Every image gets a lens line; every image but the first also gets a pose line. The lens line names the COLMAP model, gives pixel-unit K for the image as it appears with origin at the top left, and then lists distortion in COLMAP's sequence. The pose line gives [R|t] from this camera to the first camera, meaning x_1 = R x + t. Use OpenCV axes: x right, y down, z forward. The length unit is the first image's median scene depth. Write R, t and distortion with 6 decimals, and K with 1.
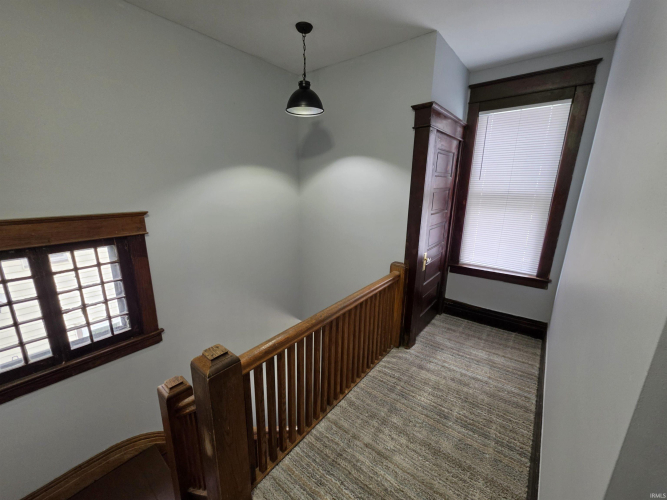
lens RADIAL K [[268.1, 0, 334.2], [0, 268.1, 249.7], [0, 0, 1]] dist [-0.002514, 0.000508]
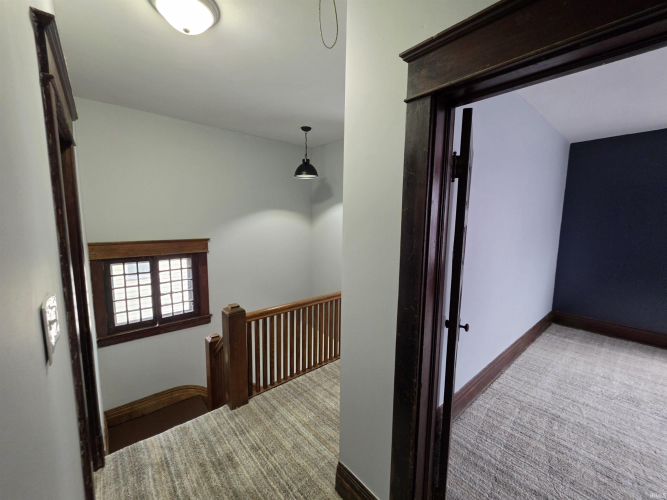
lens RADIAL K [[268.1, 0, 329.4], [0, 268.1, 252.9], [0, 0, 1]] dist [-0.002514, 0.000508]
pose [[0.982323, 0.015933, -0.186513, 0.363931], [-0.038788, 0.992071, -0.119540, 0.121013], [0.183129, 0.124661, 0.975153, -0.503237]]
